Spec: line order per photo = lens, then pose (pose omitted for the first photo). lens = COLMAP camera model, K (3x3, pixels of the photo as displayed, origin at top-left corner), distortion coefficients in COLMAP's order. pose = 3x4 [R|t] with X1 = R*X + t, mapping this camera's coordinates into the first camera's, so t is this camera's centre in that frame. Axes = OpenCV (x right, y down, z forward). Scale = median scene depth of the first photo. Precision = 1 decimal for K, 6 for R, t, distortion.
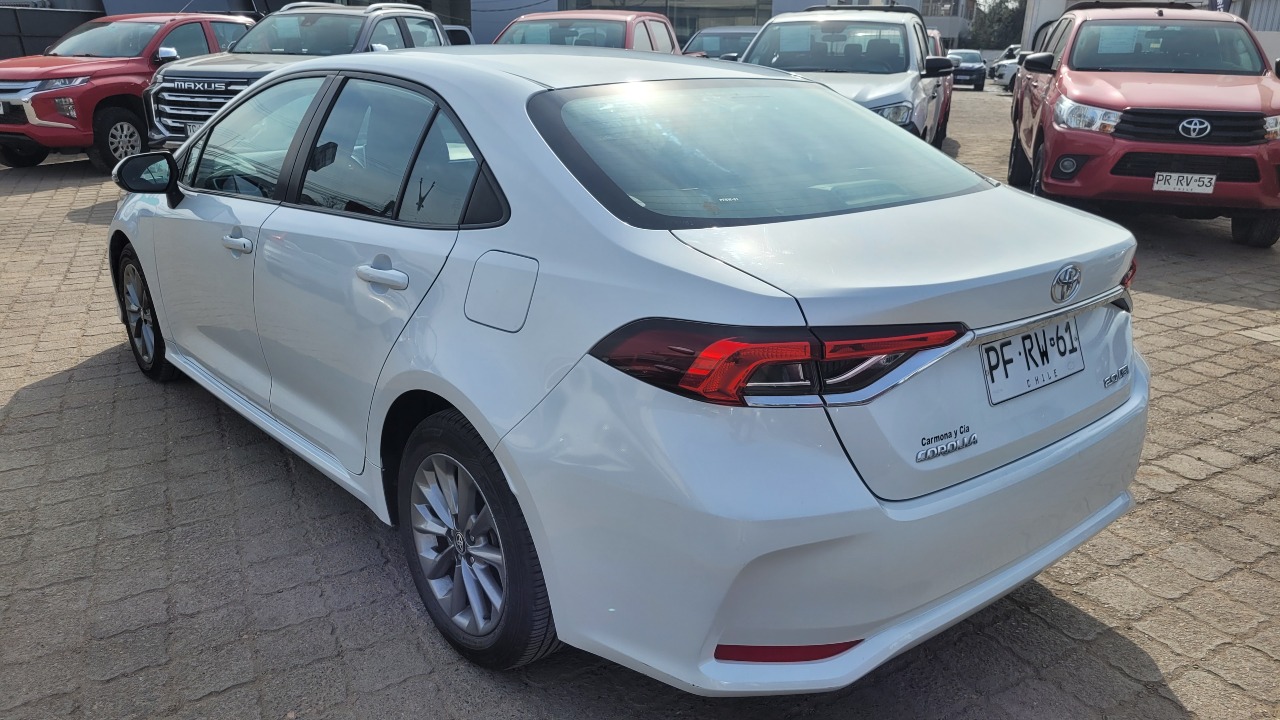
lens RADIAL K [[982.4, 0, 632.2], [0, 982.4, 354.6], [0, 0, 1]] dist [0.041772, -0.027359]
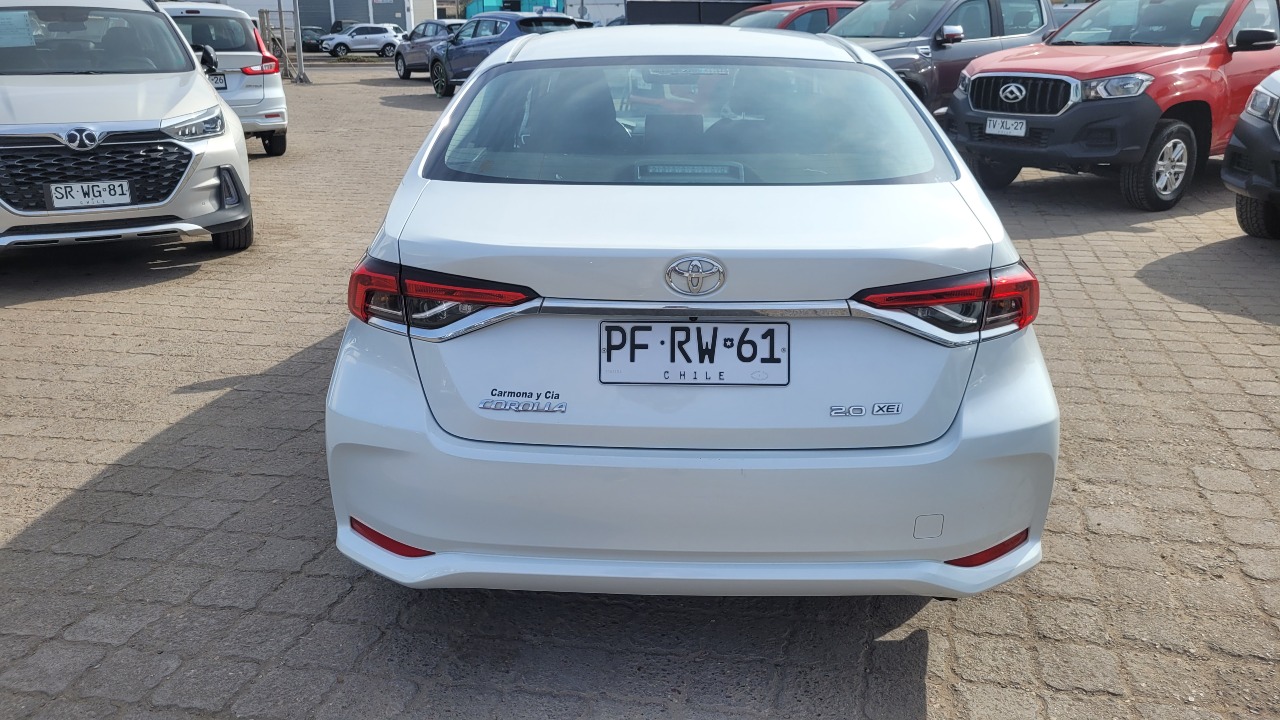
lens RADIAL K [[982.4, 0, 621.4], [0, 982.4, 352.6], [0, 0, 1]] dist [0.041772, -0.027359]
pose [[0.747155, 0.201086, -0.633501, 0.222762], [-0.192387, 0.977764, 0.083460, -0.014623], [0.636197, 0.059520, 0.769228, 0.054267]]
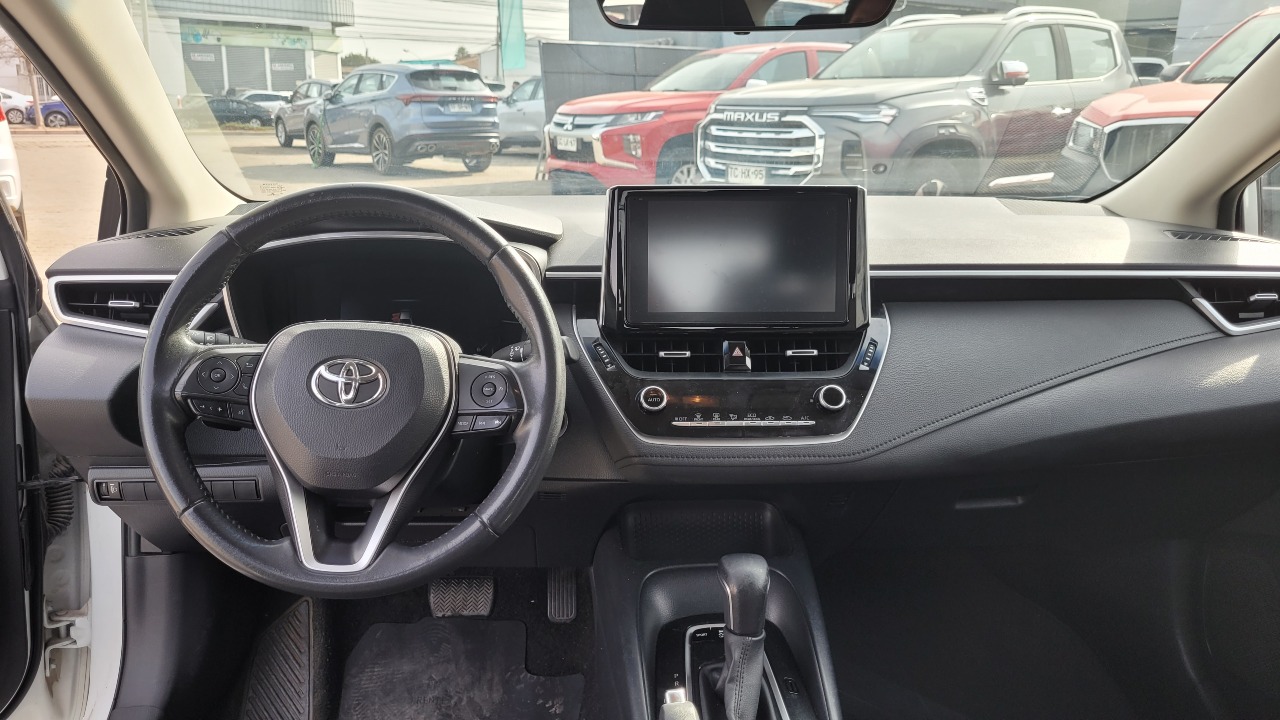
lens RADIAL K [[982.4, 0, 616.9], [0, 982.4, 350.4], [0, 0, 1]] dist [0.041772, -0.027359]
pose [[0.793906, 0.144128, -0.590712, -0.047065], [-0.179997, 0.983665, -0.001907, -0.077861], [0.580788, 0.107840, 0.806880, 0.364342]]
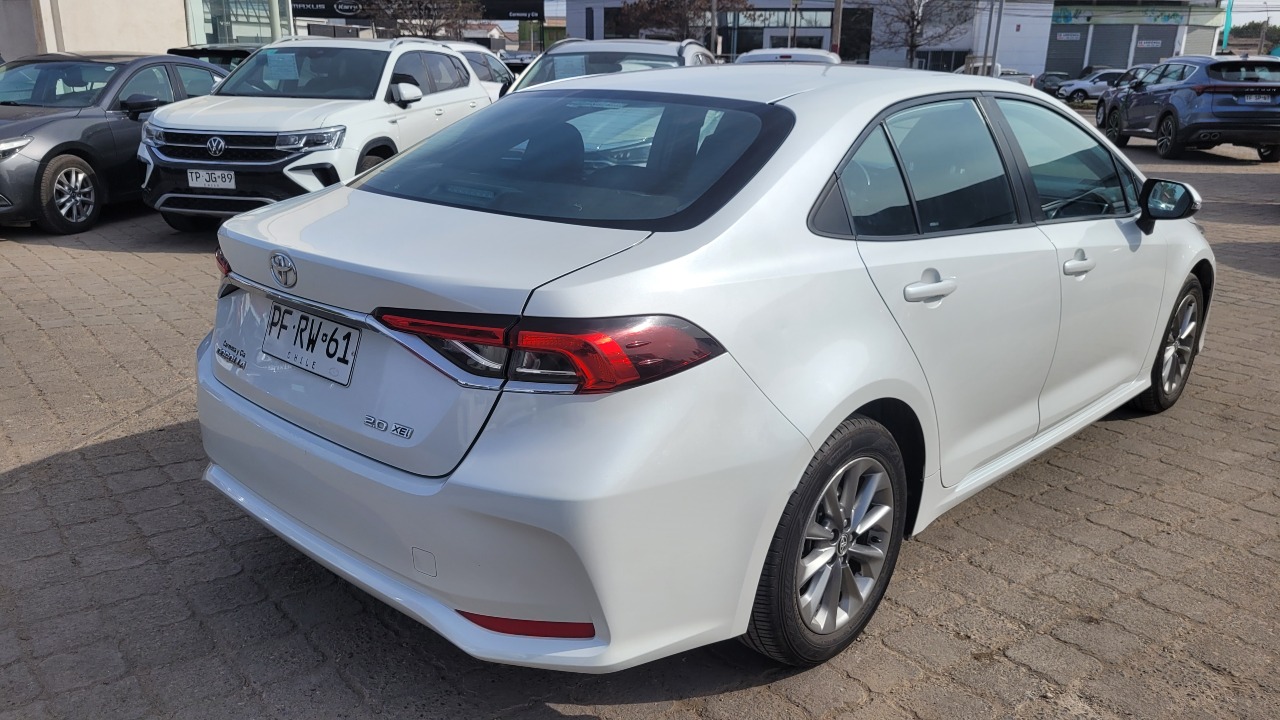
lens RADIAL K [[982.4, 0, 623.8], [0, 982.4, 347.9], [0, 0, 1]] dist [0.041772, -0.027359]
pose [[0.112542, 0.265989, -0.957384, 0.343727], [-0.307831, 0.925436, 0.220926, -0.077390], [0.944762, 0.269849, 0.186030, 0.263491]]
